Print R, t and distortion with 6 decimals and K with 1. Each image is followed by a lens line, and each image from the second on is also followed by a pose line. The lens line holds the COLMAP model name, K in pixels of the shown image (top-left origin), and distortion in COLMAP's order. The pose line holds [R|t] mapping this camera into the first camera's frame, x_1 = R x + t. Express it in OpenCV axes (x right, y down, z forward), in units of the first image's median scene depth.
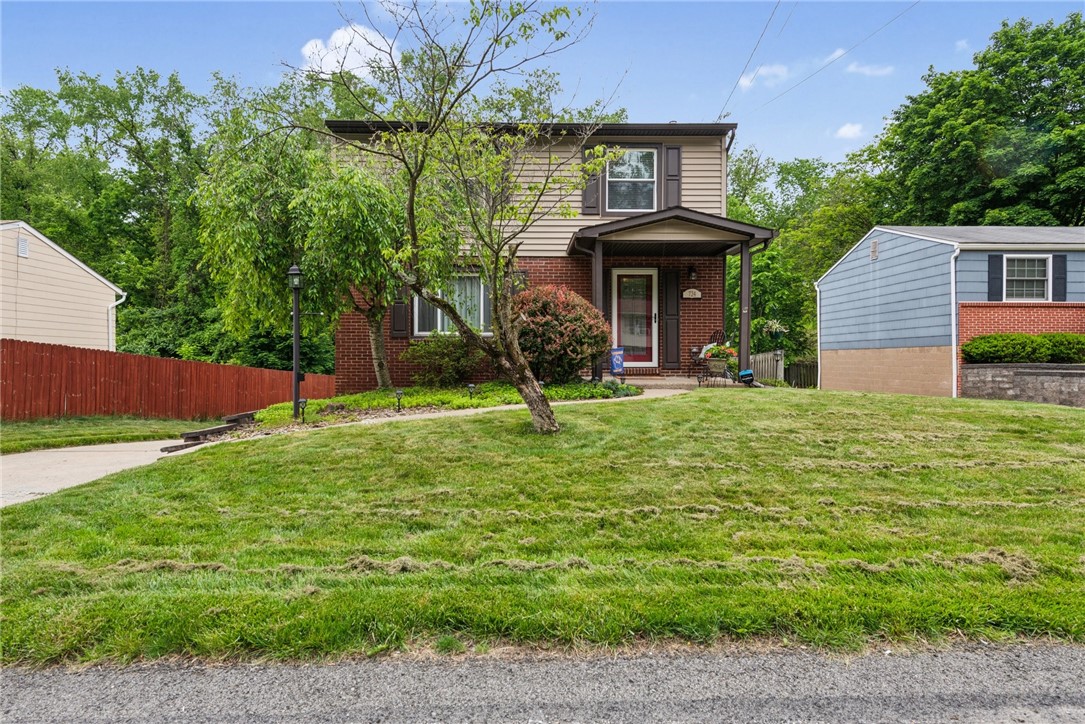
lens RADIAL K [[596.3, 0, 541.5], [0, 596.3, 359.5], [0, 0, 1]] dist [-0.000333, -0.000604]
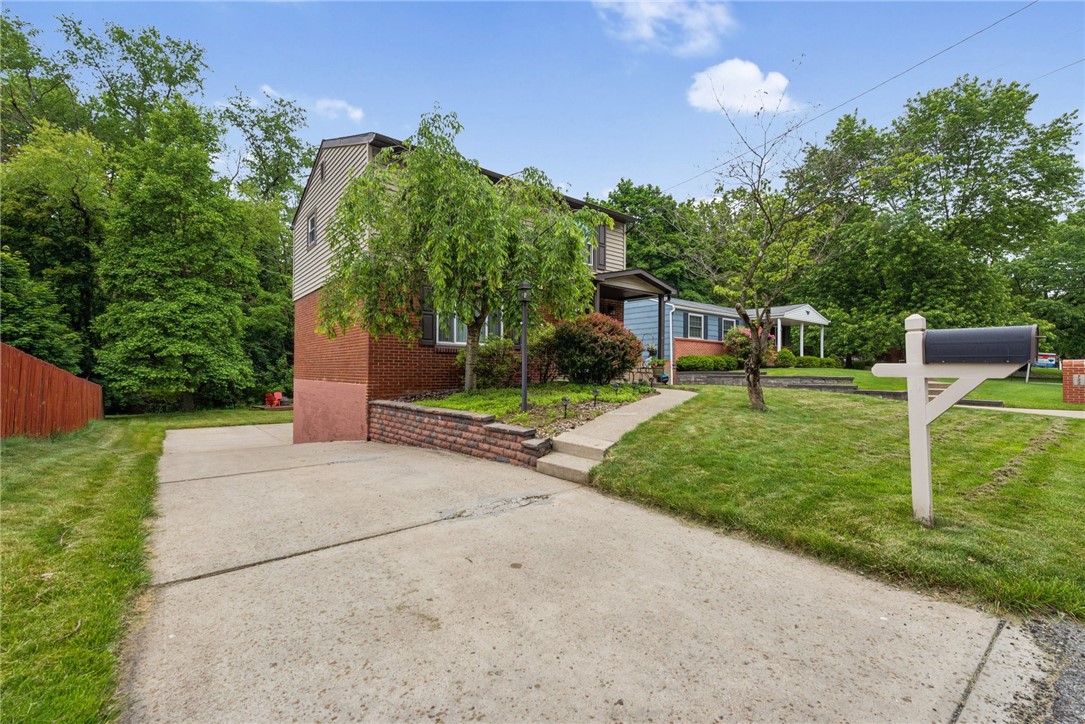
lens RADIAL K [[463.0, 0, 543.7], [0, 463.0, 362.4], [0, 0, 1]] dist [0.012040, 0.000360]
pose [[0.783056, 0.016024, 0.621744, -0.605804], [-0.006147, 0.999819, -0.018027, 0.008955], [-0.621921, 0.010294, 0.783013, 0.185231]]
